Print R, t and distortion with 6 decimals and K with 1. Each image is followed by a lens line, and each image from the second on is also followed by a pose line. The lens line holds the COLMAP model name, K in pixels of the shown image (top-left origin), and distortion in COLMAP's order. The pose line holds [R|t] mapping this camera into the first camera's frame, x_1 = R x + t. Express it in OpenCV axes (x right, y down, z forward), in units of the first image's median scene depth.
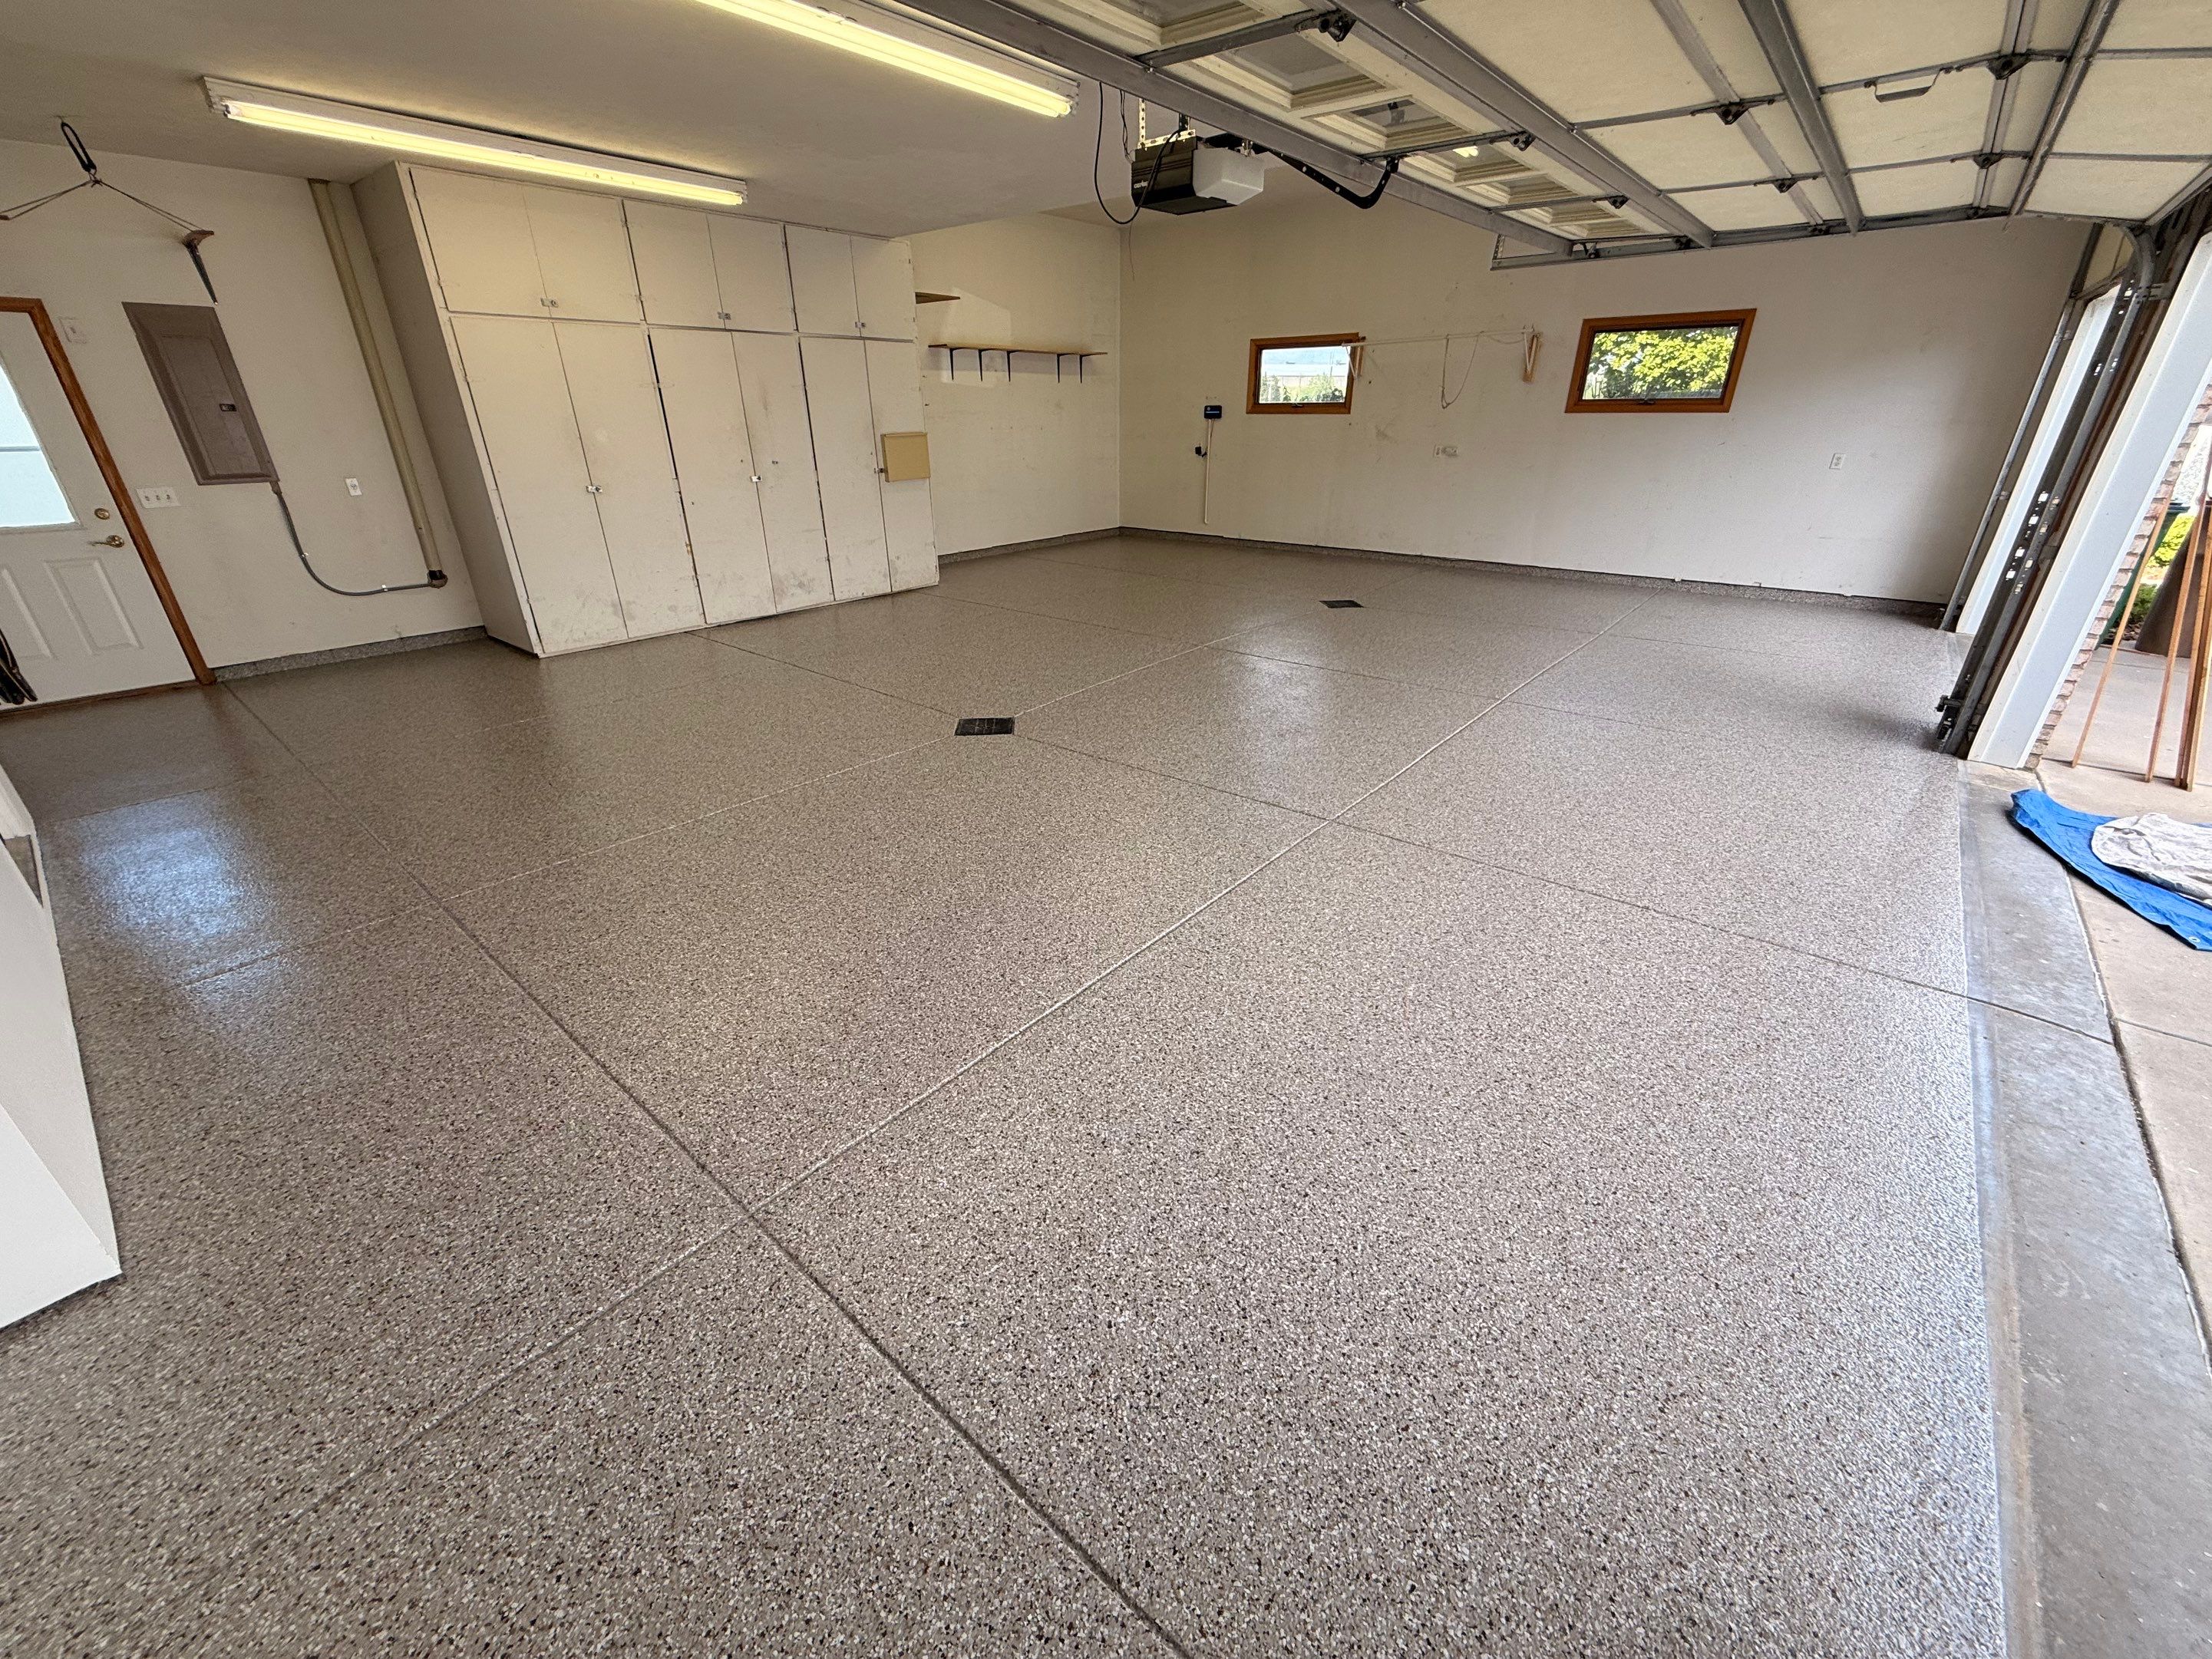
lens RADIAL K [[879.6, 0, 1099.8], [0, 879.6, 830.7], [0, 0, 1]] dist [-0.000012, -0.000317]
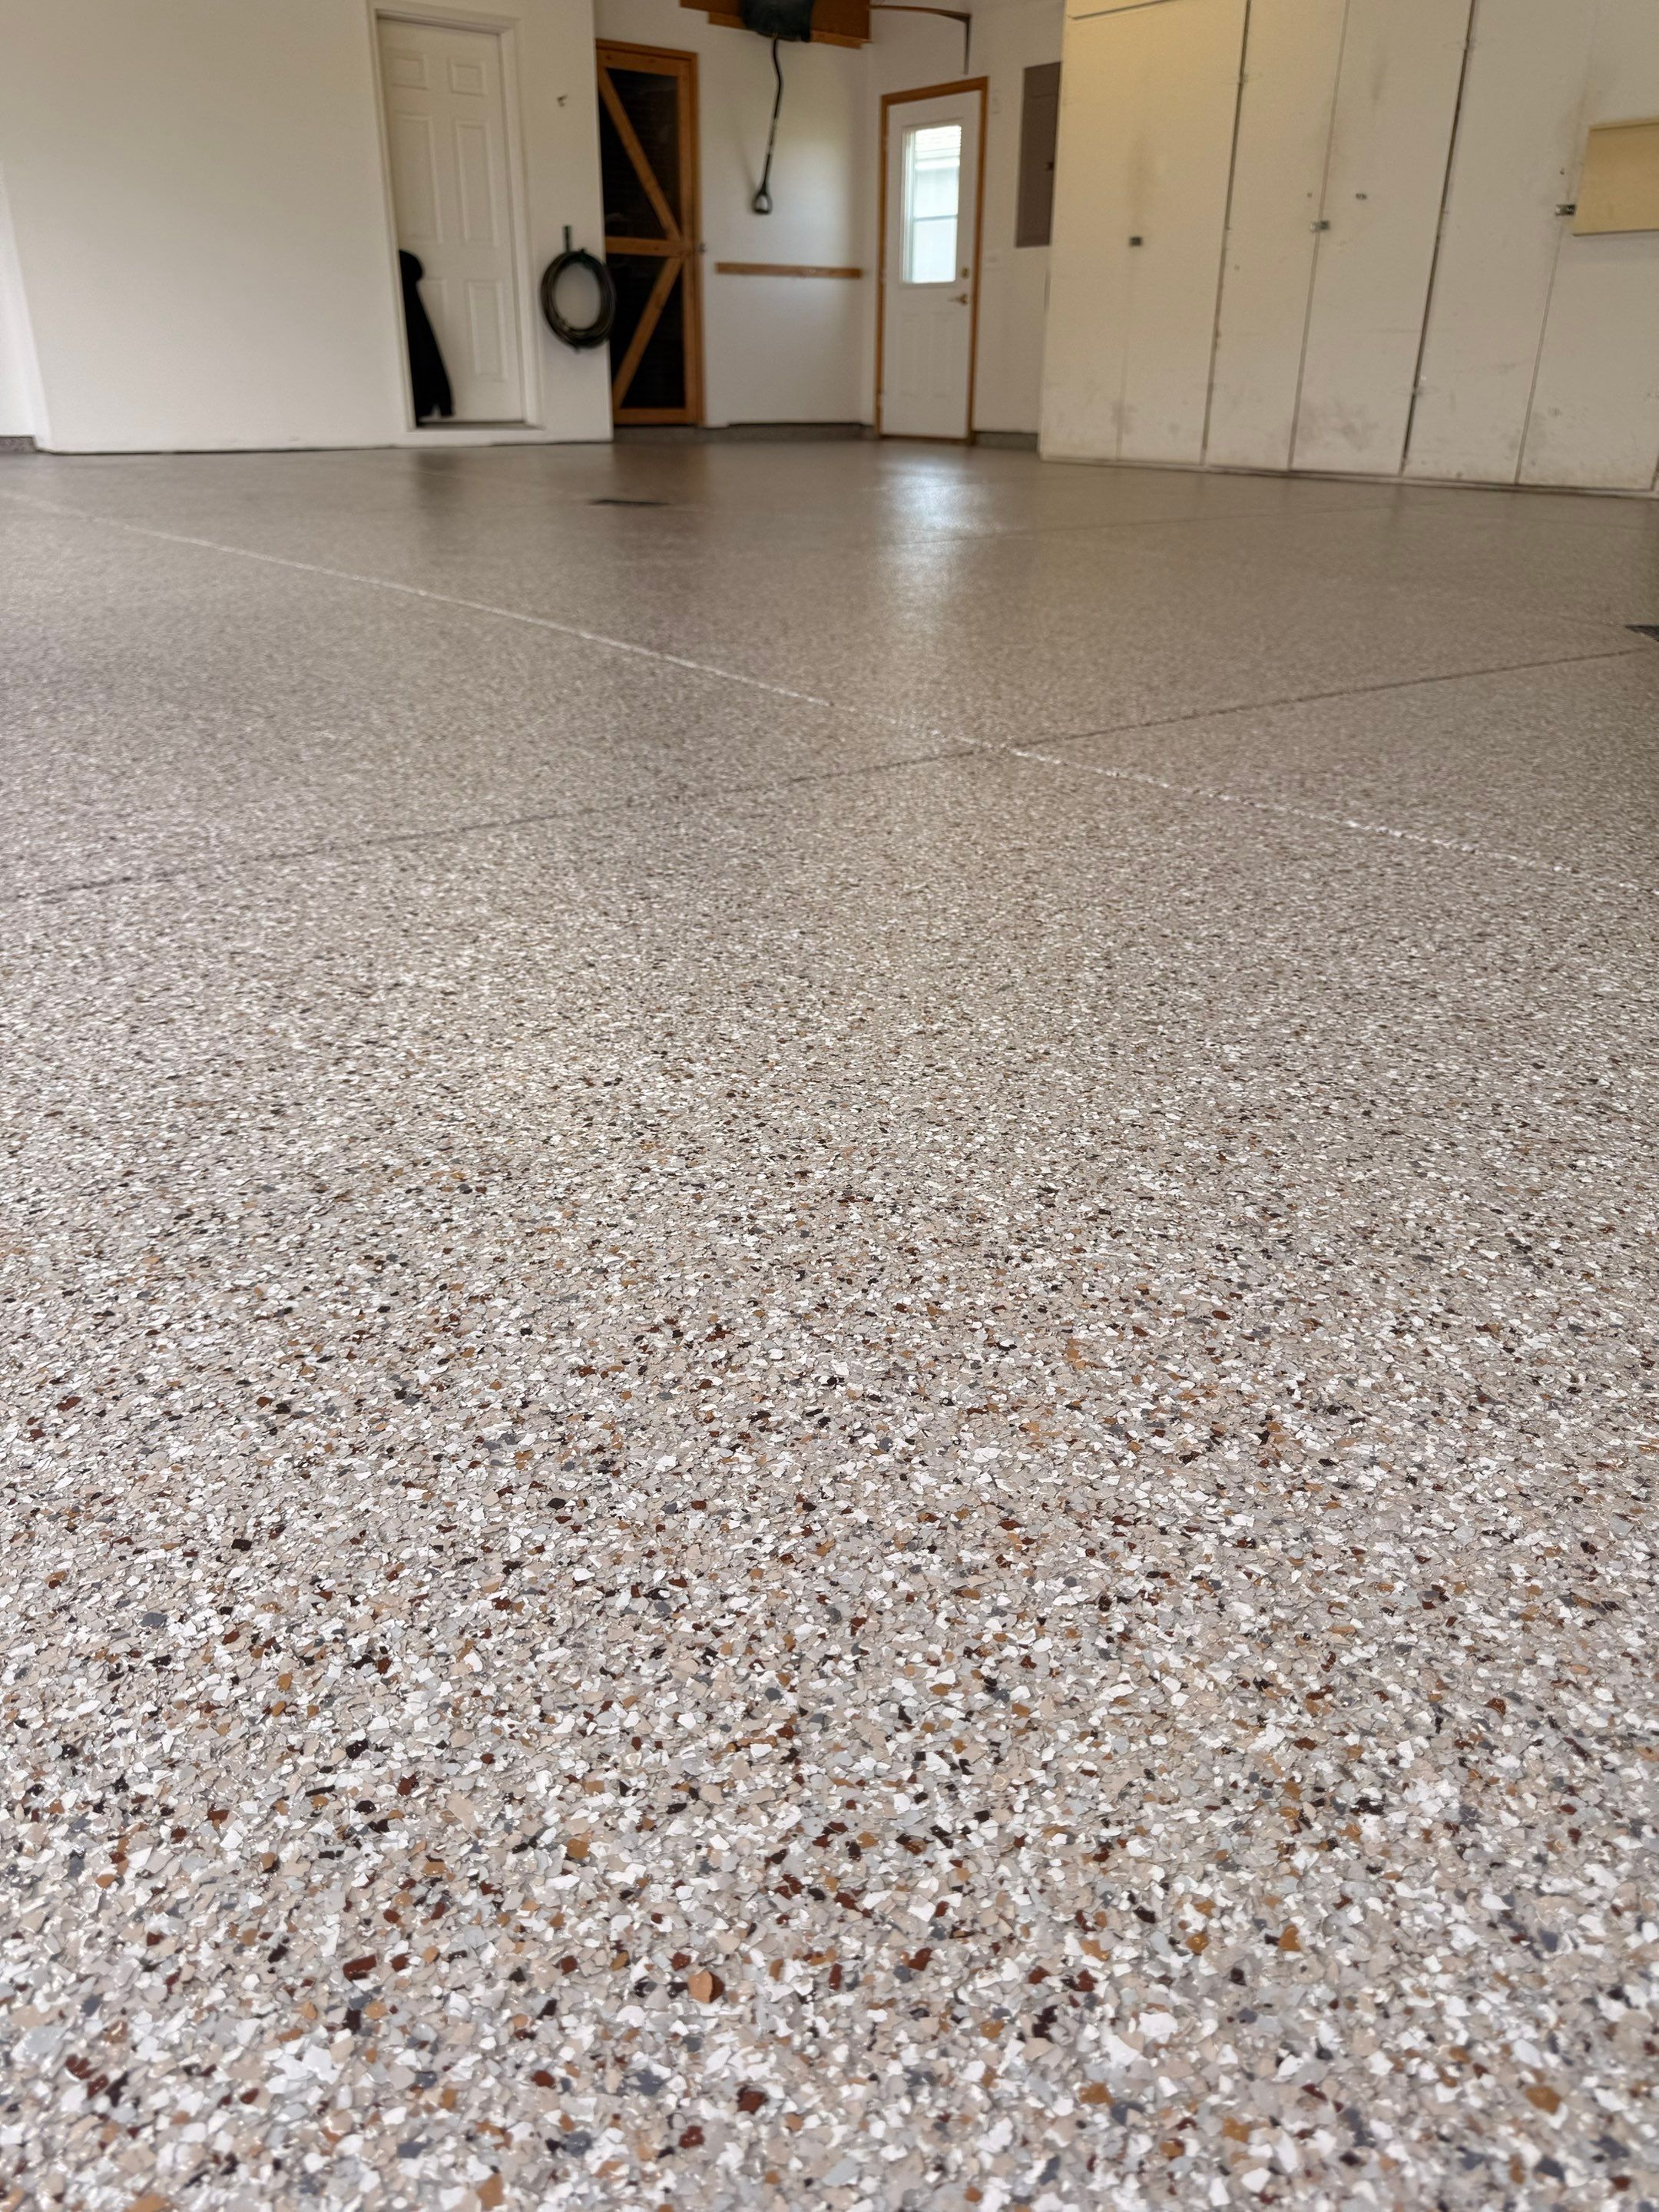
lens RADIAL K [[1594.3, 0, 829.5], [0, 1594.3, 1106.0], [0, 0, 1]] dist [-0.000464, 0.000140]
pose [[-0.222088, 0.414162, -0.882693, 1.195559], [-0.422395, 0.775073, 0.469942, -0.417675], [0.878783, 0.477213, 0.002806, 1.346945]]
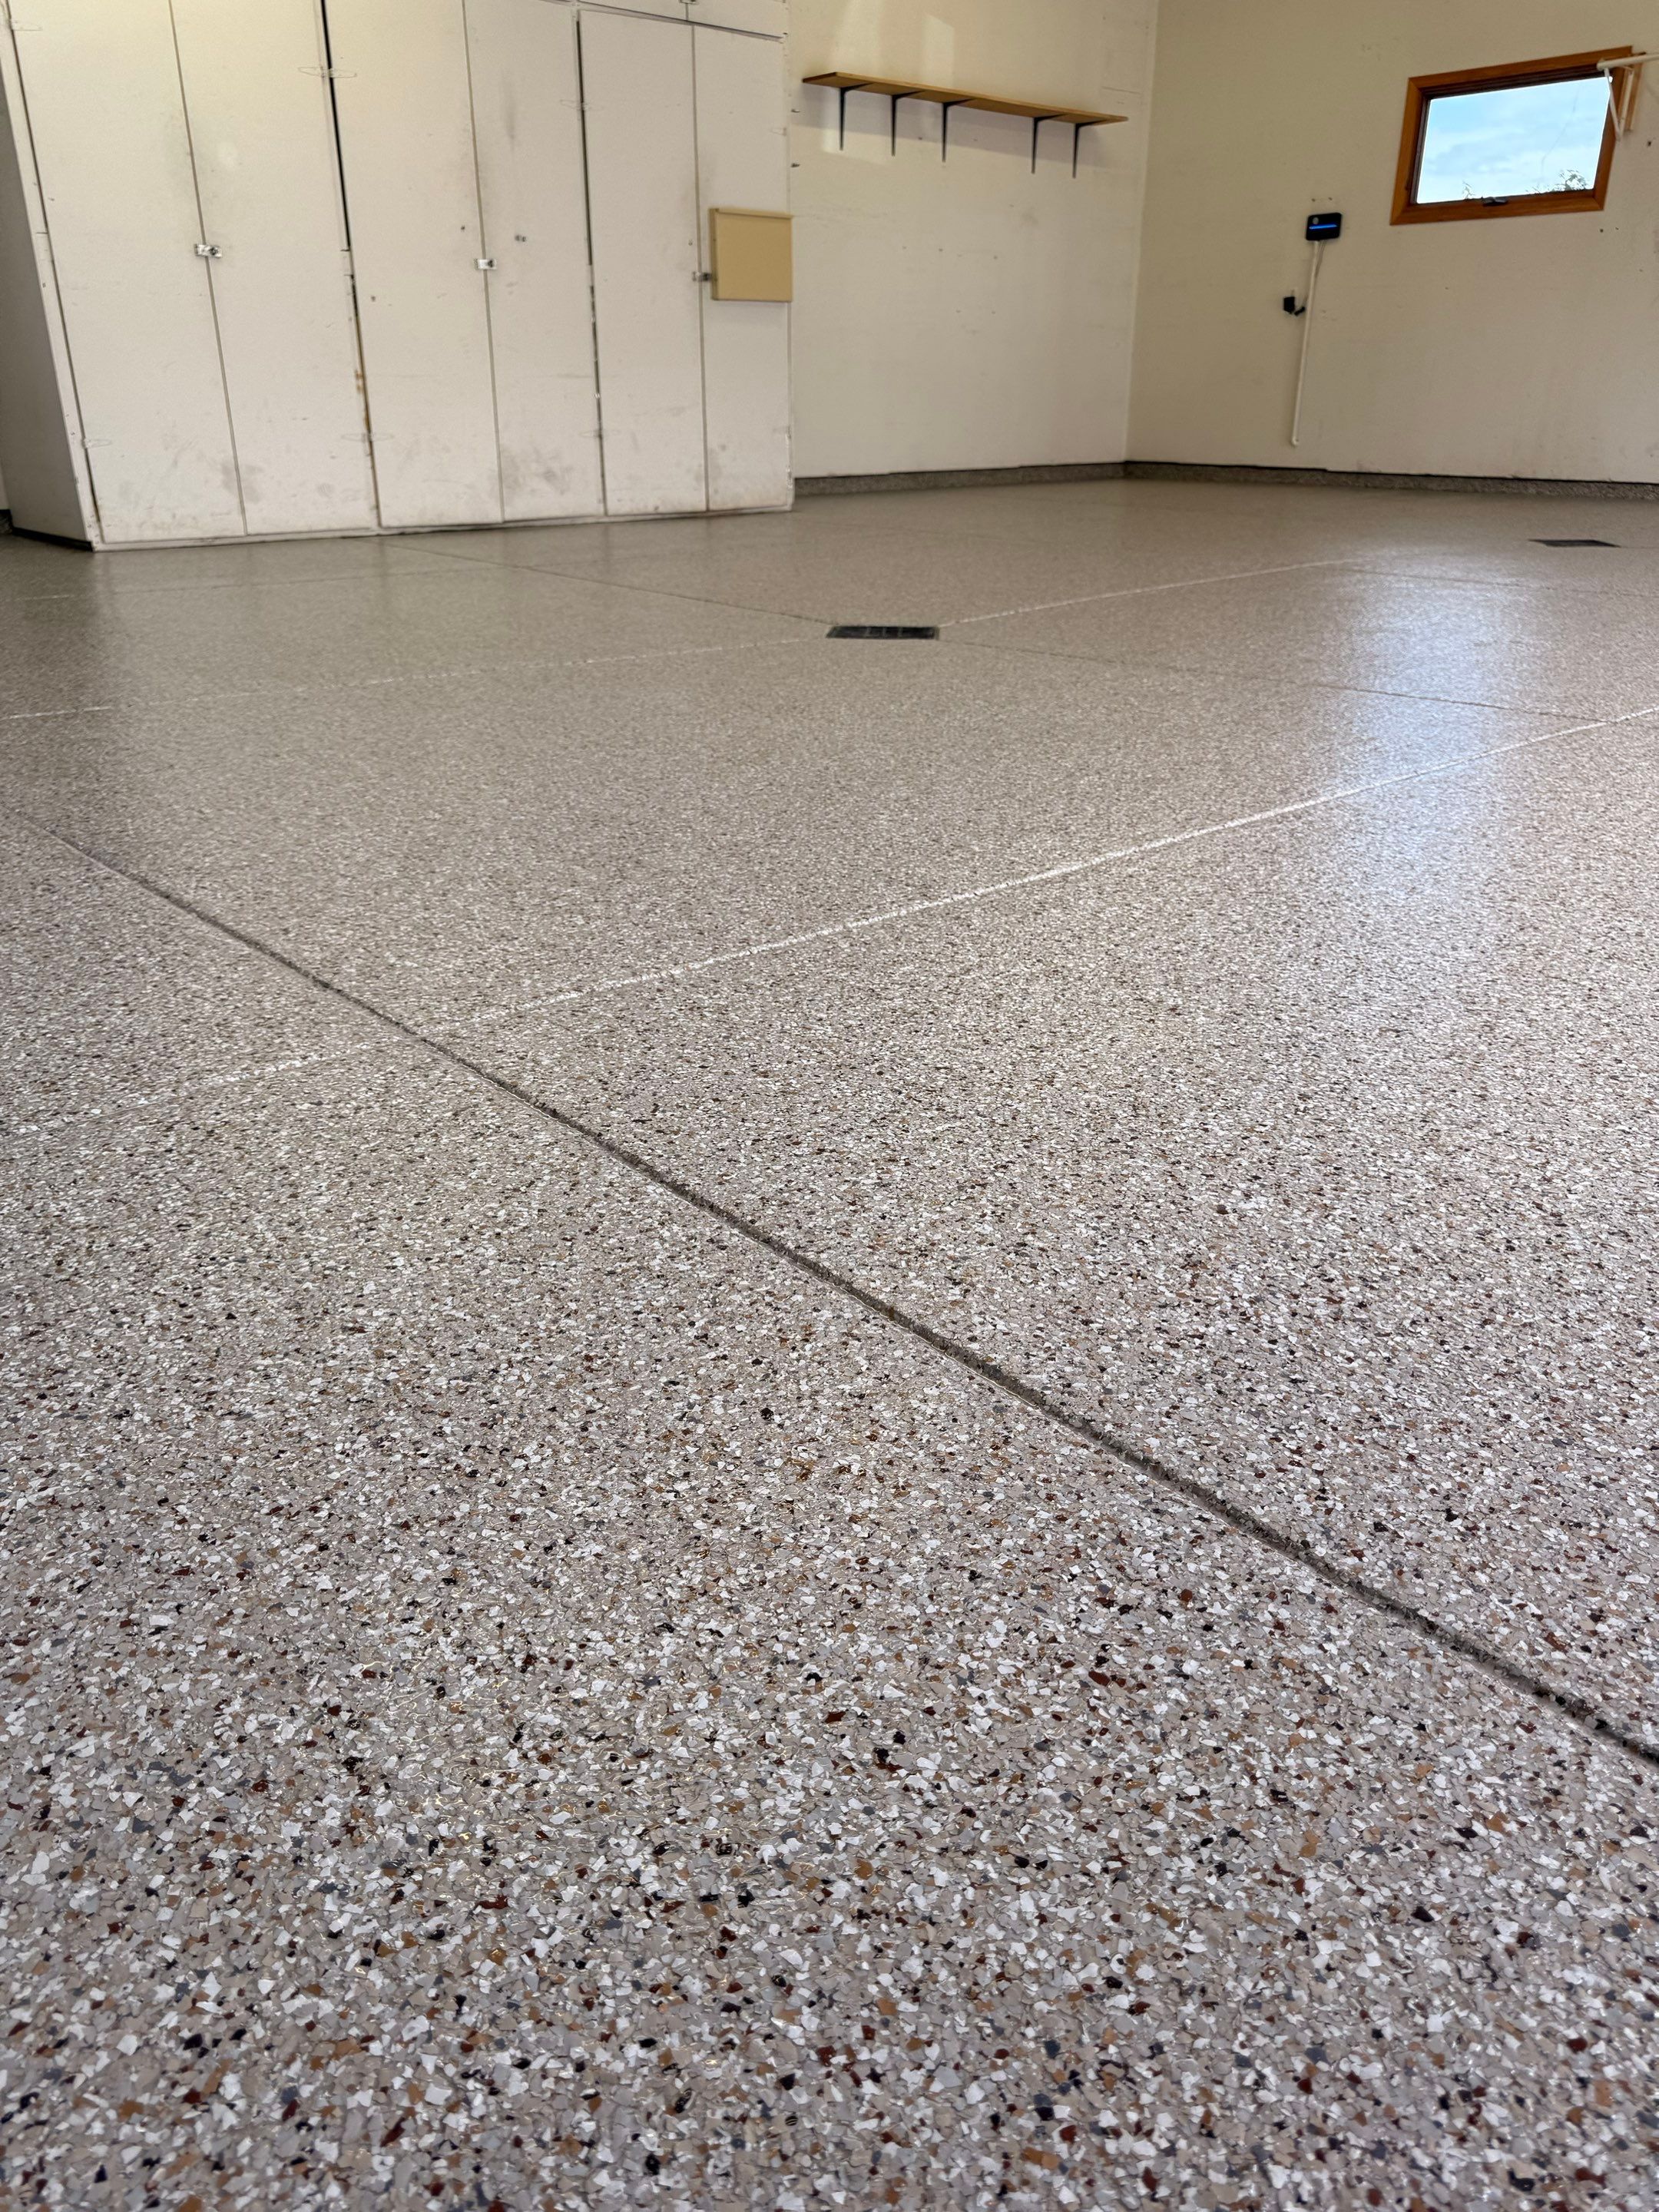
lens RADIAL K [[1559.4, 0, 829.5], [0, 1559.4, 1106.0], [0, 0, 1]] dist [0.104231, -0.179412]
pose [[0.990137, 0.067252, -0.122908, -0.026621], [-0.068826, 0.997592, -0.008604, 0.163871], [0.122033, 0.016979, 0.992381, 0.070158]]
